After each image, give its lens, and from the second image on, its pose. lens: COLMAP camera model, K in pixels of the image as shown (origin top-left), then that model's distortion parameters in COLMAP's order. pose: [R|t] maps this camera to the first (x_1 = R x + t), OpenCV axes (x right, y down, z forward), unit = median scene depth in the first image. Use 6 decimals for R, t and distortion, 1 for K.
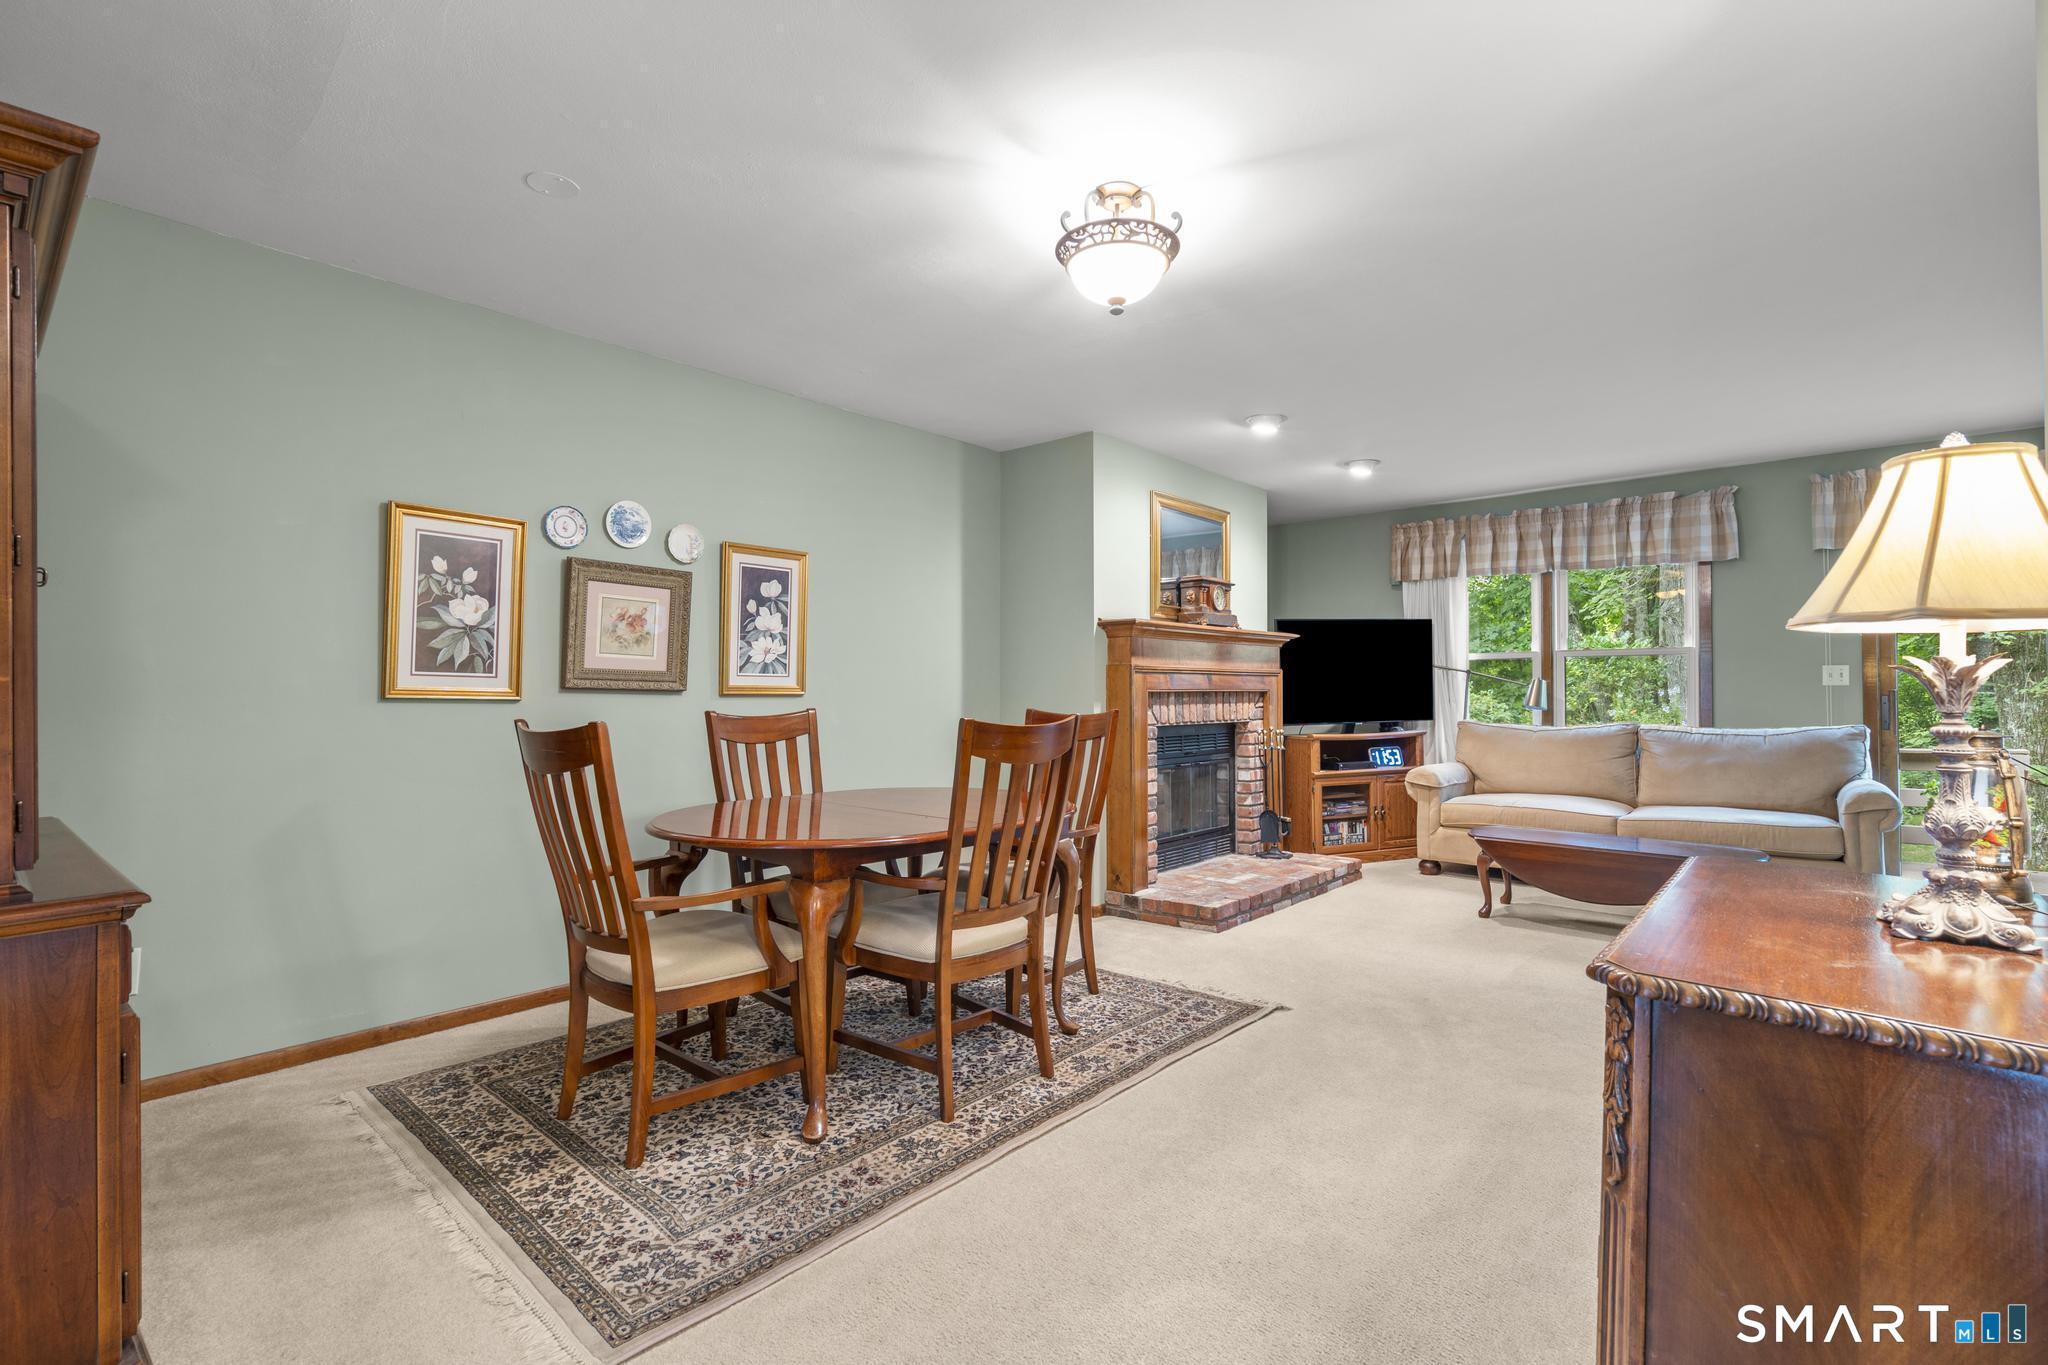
lens RADIAL K [[923.9, 0, 1032.8], [0, 923.9, 685.4], [0, 0, 1]] dist [-0.007043, 0.003730]
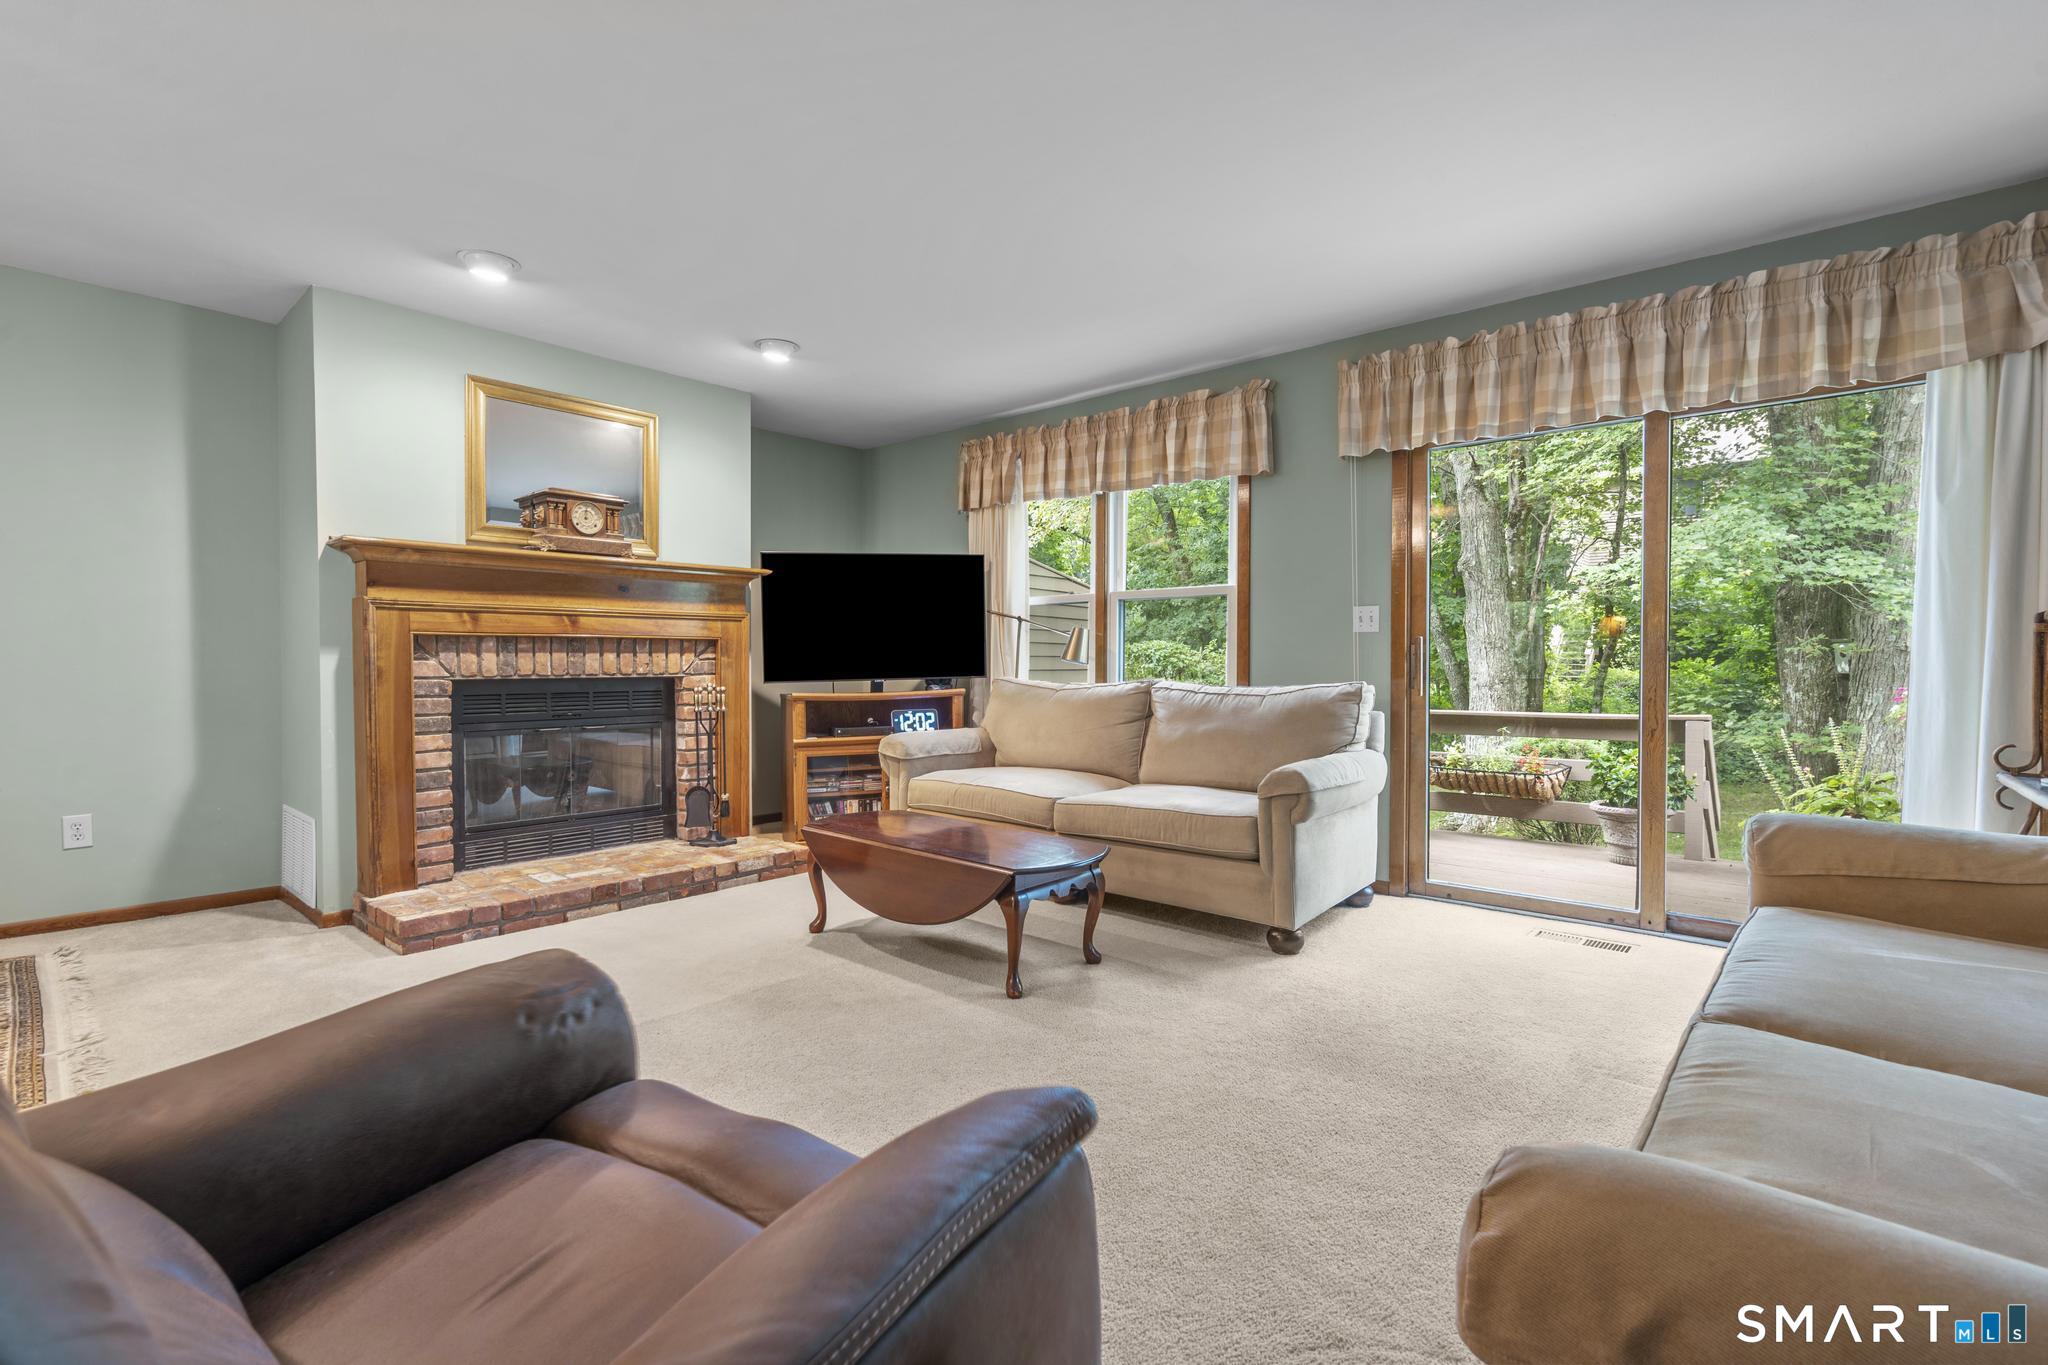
lens RADIAL K [[923.9, 0, 1022.7], [0, 923.9, 678.9], [0, 0, 1]] dist [-0.007043, 0.003730]
pose [[0.999982, 0.003978, 0.004597, 0.530409], [-0.004117, 0.999521, 0.030662, 0.015369], [-0.004473, -0.030681, 0.999519, 0.196660]]
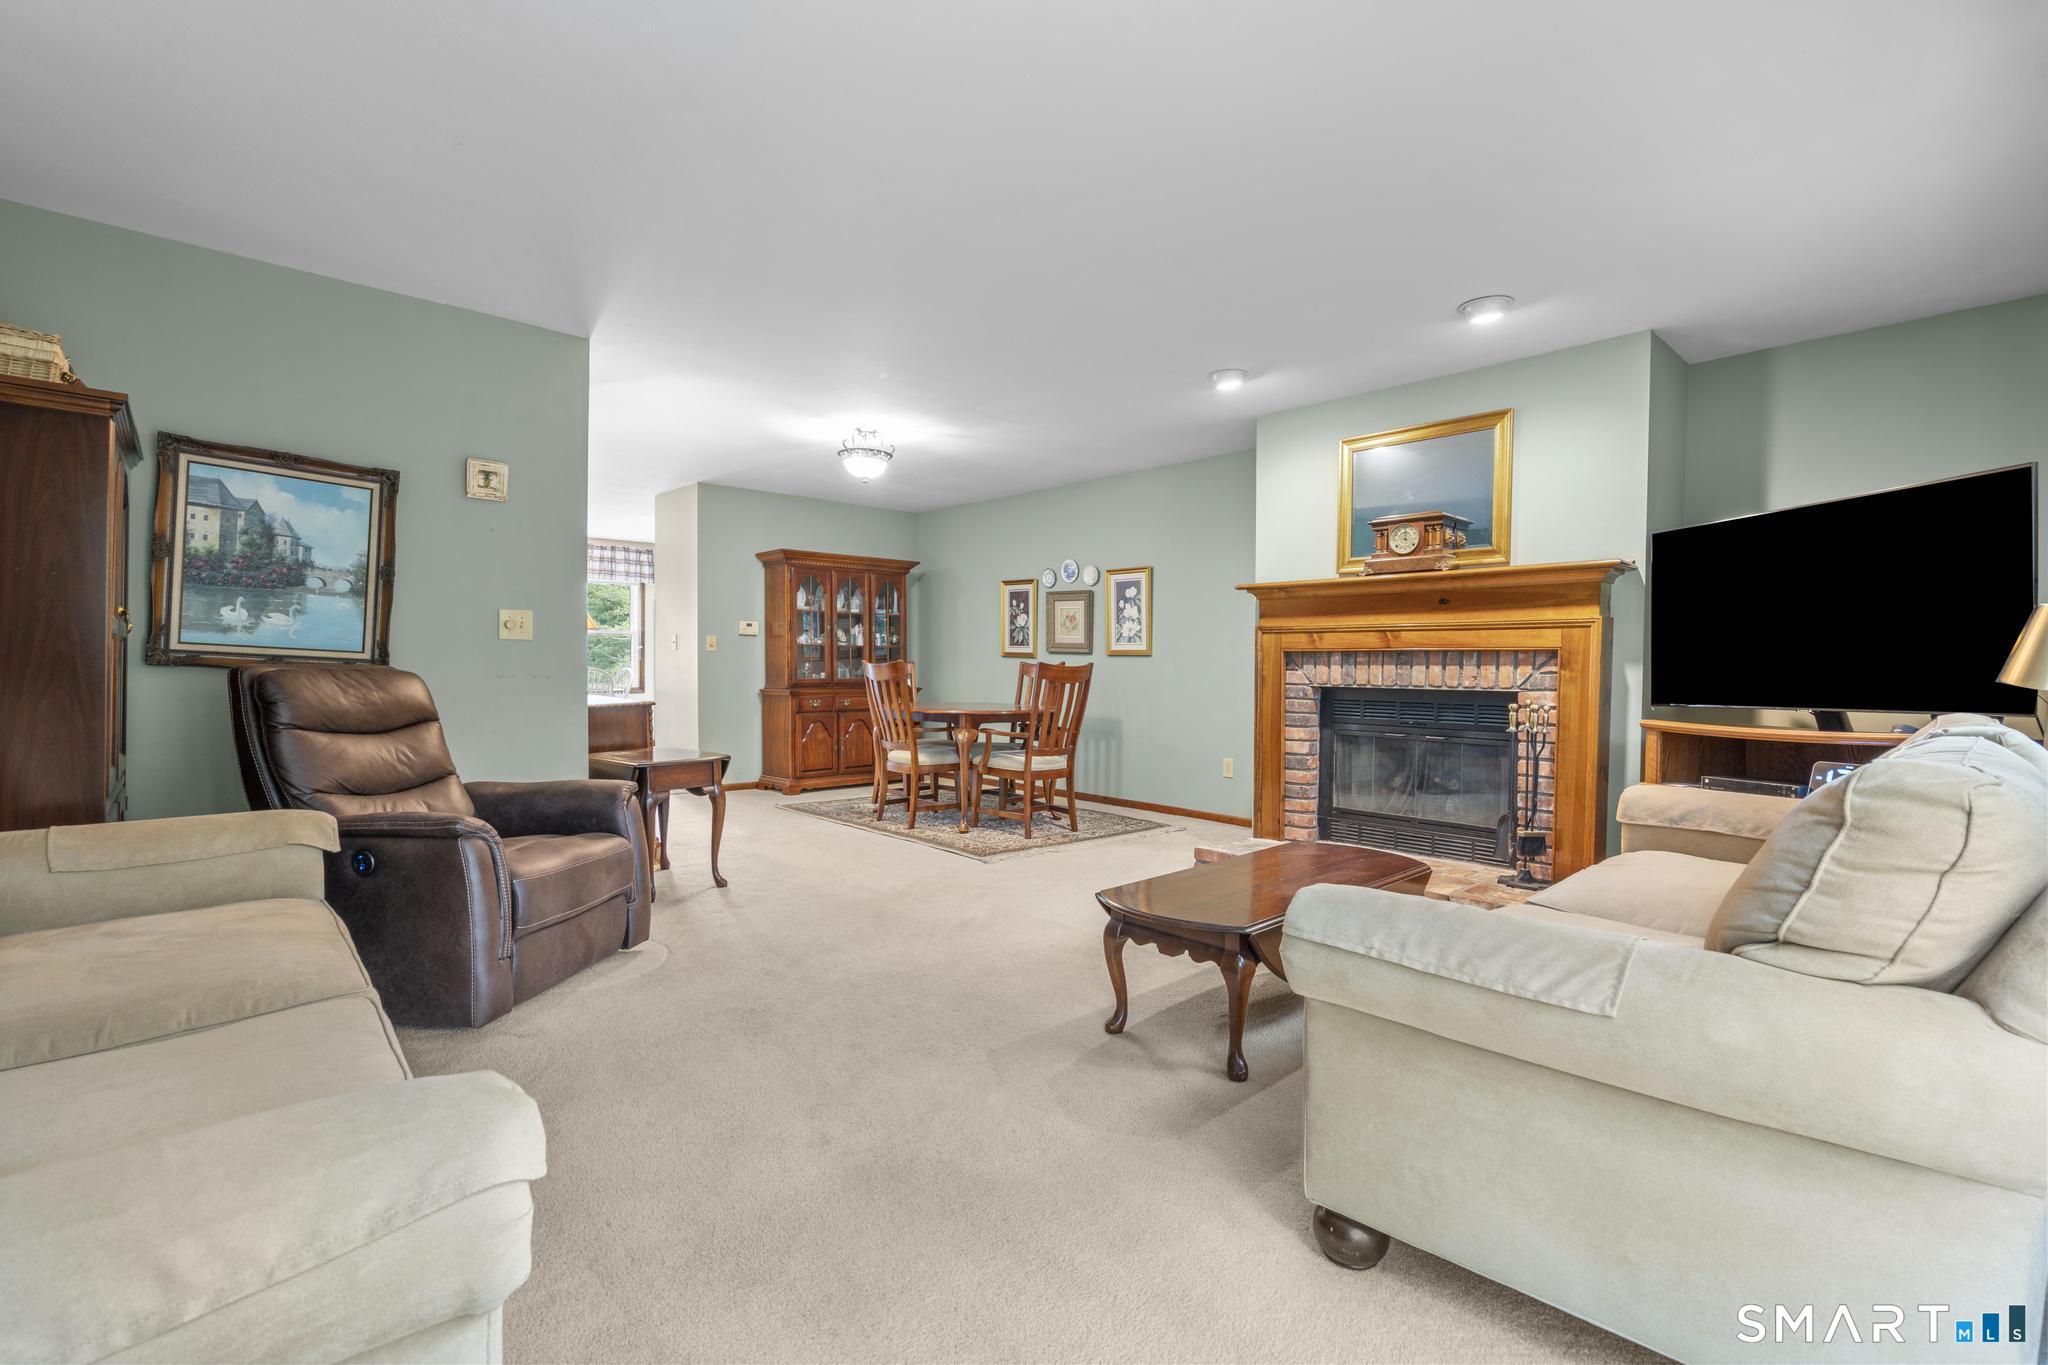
lens RADIAL K [[923.9, 0, 1038.2], [0, 923.9, 673.1], [0, 0, 1]] dist [-0.007043, 0.003730]
pose [[-0.088978, 0.011983, -0.995962, 0.995529], [0.000150, 0.999928, 0.012018, 0.015795], [0.996034, 0.000920, -0.088973, 0.694783]]
